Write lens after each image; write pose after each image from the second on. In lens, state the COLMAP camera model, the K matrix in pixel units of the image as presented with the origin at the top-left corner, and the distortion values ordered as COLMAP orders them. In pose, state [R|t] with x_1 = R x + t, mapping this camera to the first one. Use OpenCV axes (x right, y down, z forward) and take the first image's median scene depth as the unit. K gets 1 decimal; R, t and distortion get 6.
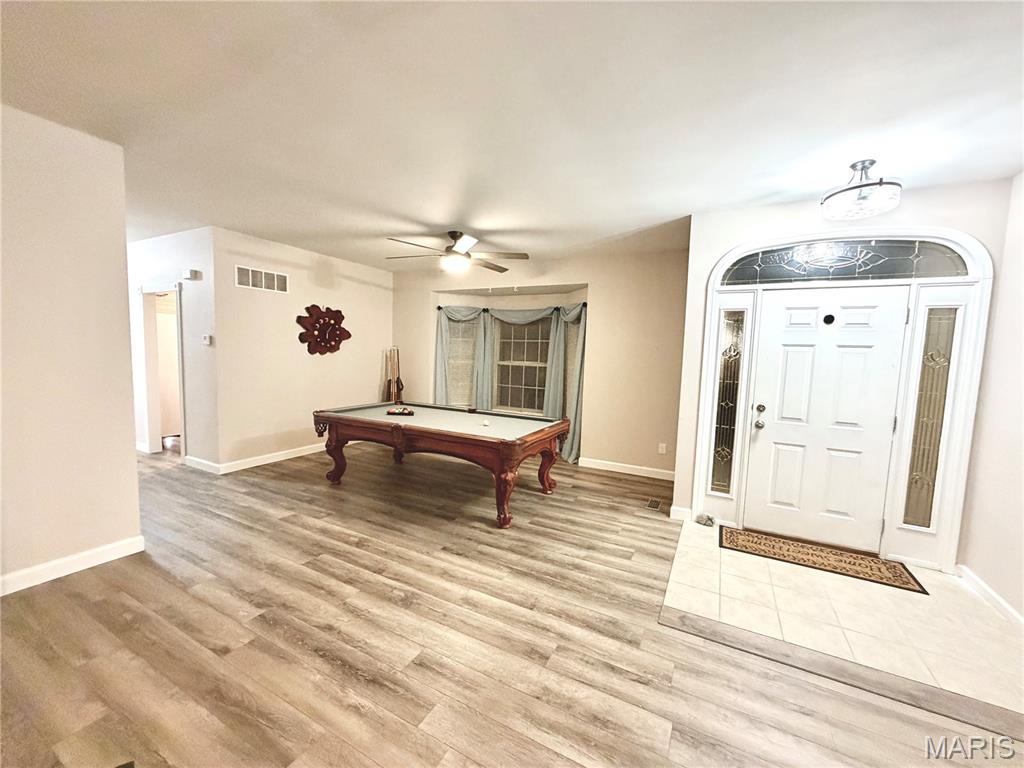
lens RADIAL K [[407.7, 0, 509.9], [0, 407.7, 386.5], [0, 0, 1]] dist [-0.000609, -0.000206]
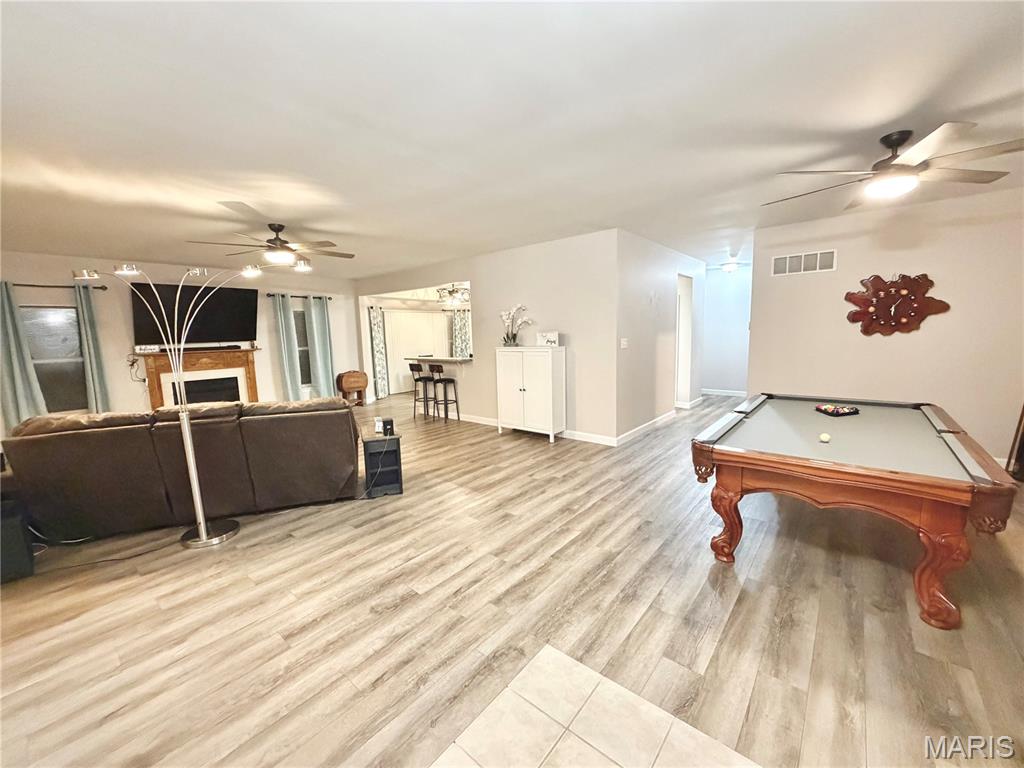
lens RADIAL K [[407.7, 0, 510.2], [0, 407.7, 384.7], [0, 0, 1]] dist [-0.000609, -0.000206]
pose [[-0.217647, 0.099417, -0.970951, 1.061131], [-0.064302, 0.991177, 0.115901, -0.062183], [0.973907, 0.087660, -0.209334, 0.989958]]
